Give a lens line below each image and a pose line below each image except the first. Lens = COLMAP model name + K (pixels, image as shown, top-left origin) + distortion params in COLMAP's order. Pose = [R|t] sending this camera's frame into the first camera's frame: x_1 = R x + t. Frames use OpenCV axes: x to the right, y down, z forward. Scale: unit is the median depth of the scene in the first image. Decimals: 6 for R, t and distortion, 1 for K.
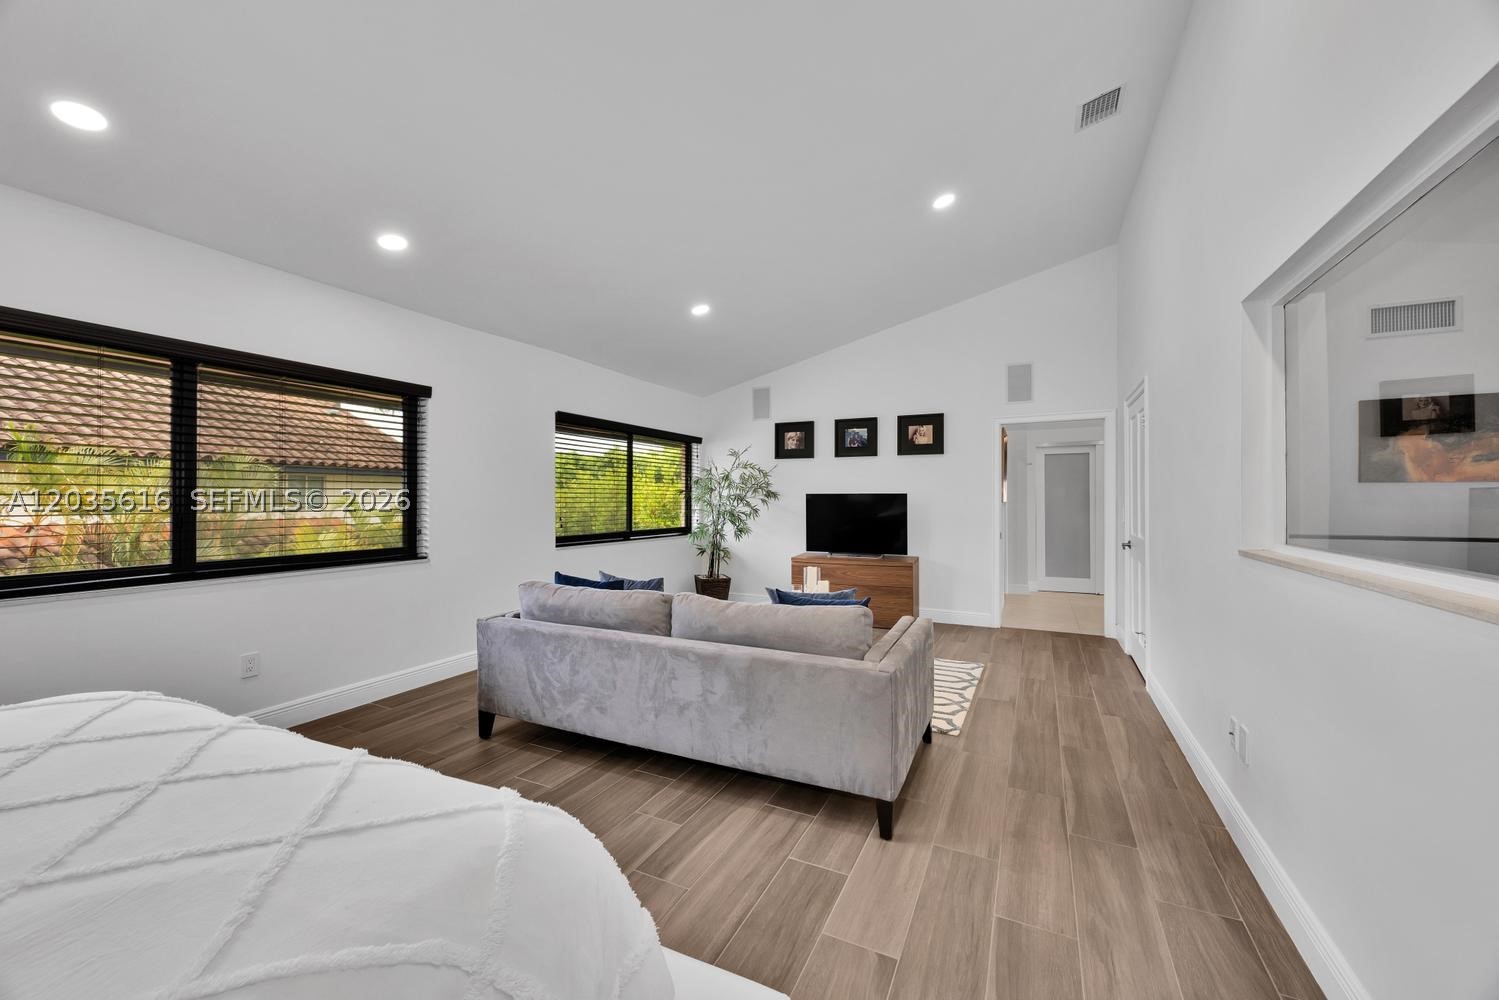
lens RADIAL K [[573.2, 0, 762.3], [0, 573.2, 498.6], [0, 0, 1]] dist [0.002739, 0.000096]
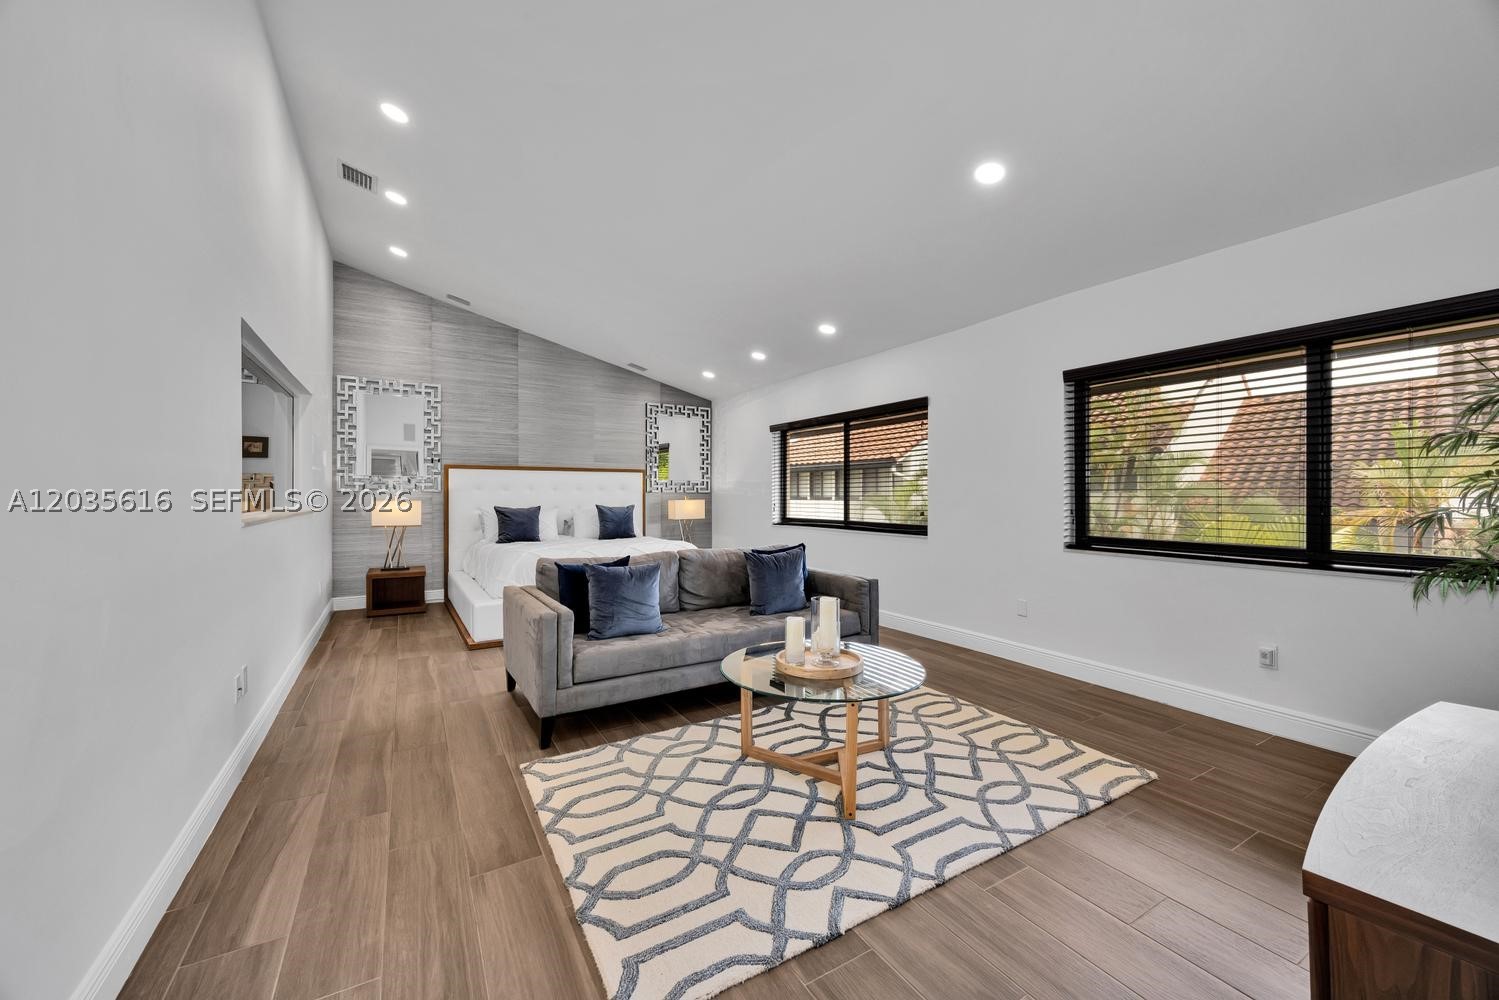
lens RADIAL K [[573.2, 0, 760.8], [0, 573.2, 498.0], [0, 0, 1]] dist [0.002739, 0.000096]
pose [[-0.536562, 0.011451, -0.843783, 0.742848], [0.010254, 0.999923, 0.007049, 0.014870], [0.843798, -0.004870, -0.536638, 1.518969]]
